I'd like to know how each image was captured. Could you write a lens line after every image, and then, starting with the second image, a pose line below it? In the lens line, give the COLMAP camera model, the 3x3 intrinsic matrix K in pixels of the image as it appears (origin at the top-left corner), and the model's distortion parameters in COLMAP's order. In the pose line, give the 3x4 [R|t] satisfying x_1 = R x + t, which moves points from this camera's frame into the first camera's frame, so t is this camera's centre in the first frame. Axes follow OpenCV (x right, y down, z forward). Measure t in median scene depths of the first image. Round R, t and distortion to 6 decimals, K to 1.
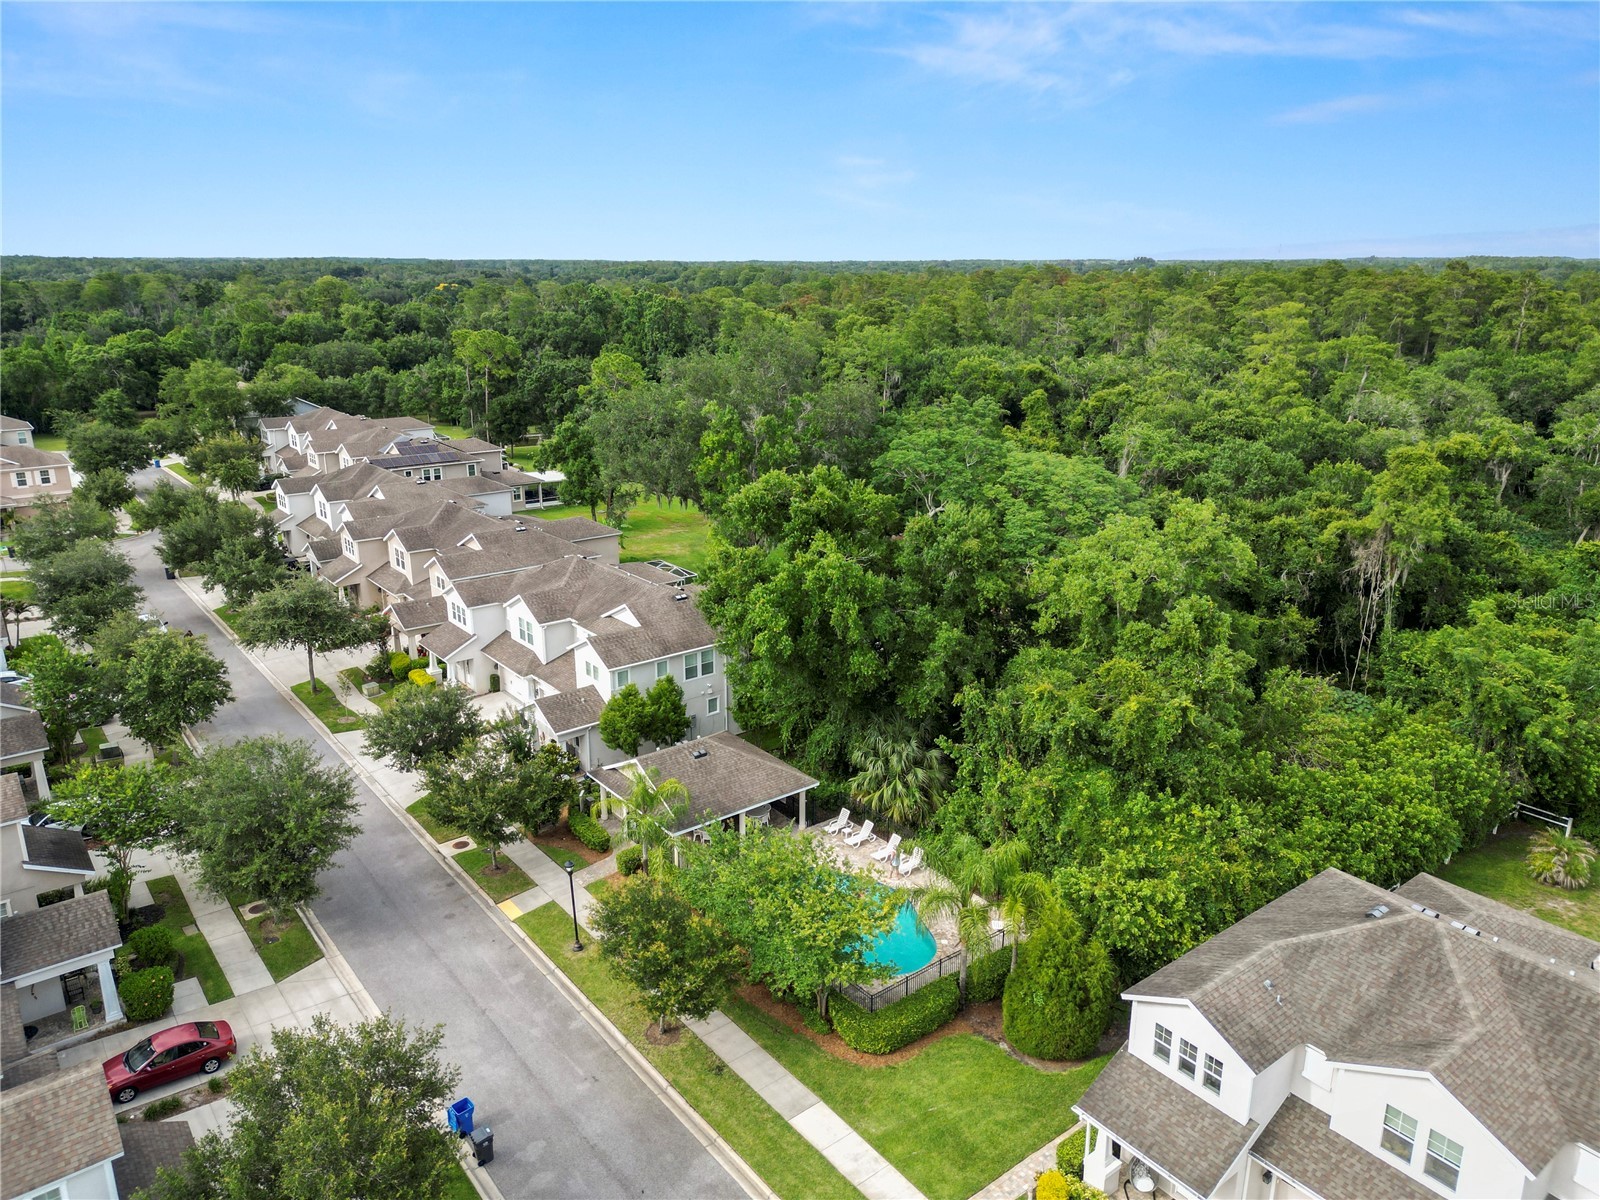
lens RADIAL K [[1132.6, 0, 809.4], [0, 1132.6, 597.0], [0, 0, 1]] dist [0.063484, -0.062024]
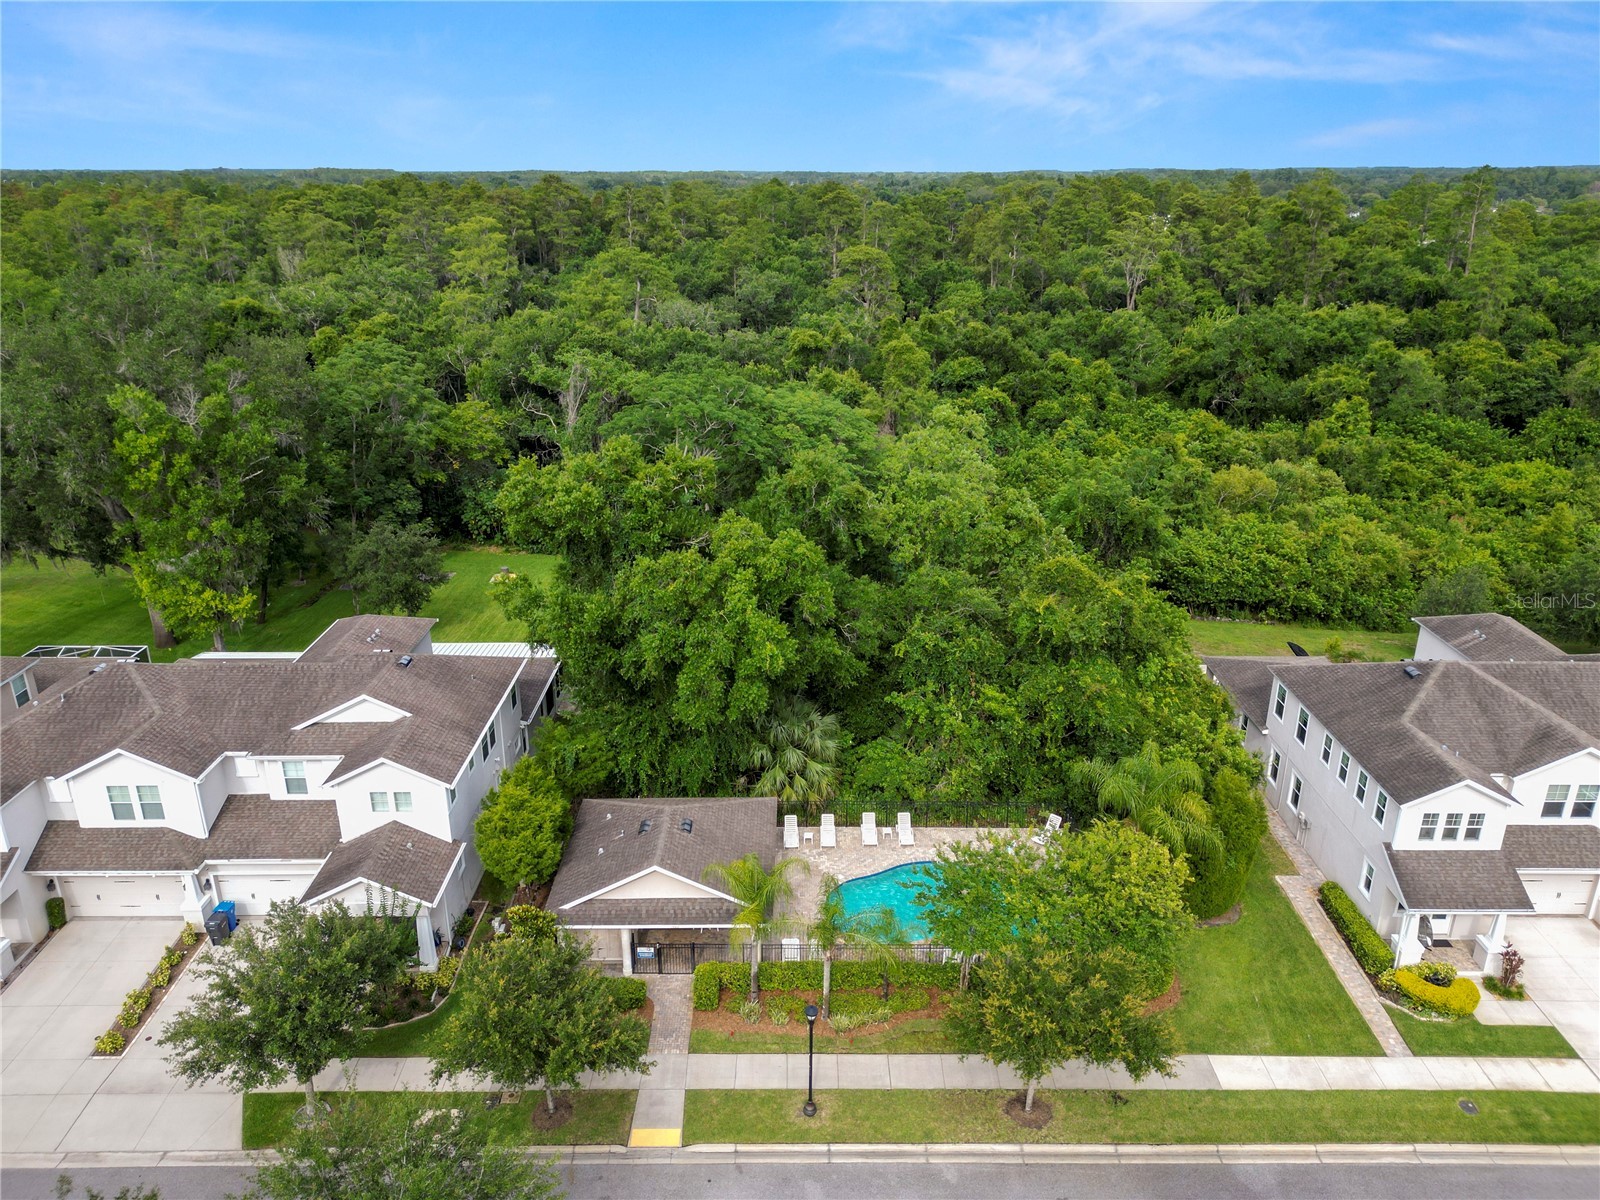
lens RADIAL K [[1132.6, 0, 802.5], [0, 1132.6, 604.2], [0, 0, 1]] dist [0.063484, -0.062024]
pose [[0.617596, -0.281966, 0.734214, -0.786749], [0.227359, 0.957676, 0.176537, -0.170820], [-0.752916, 0.057901, 0.655564, 0.584077]]
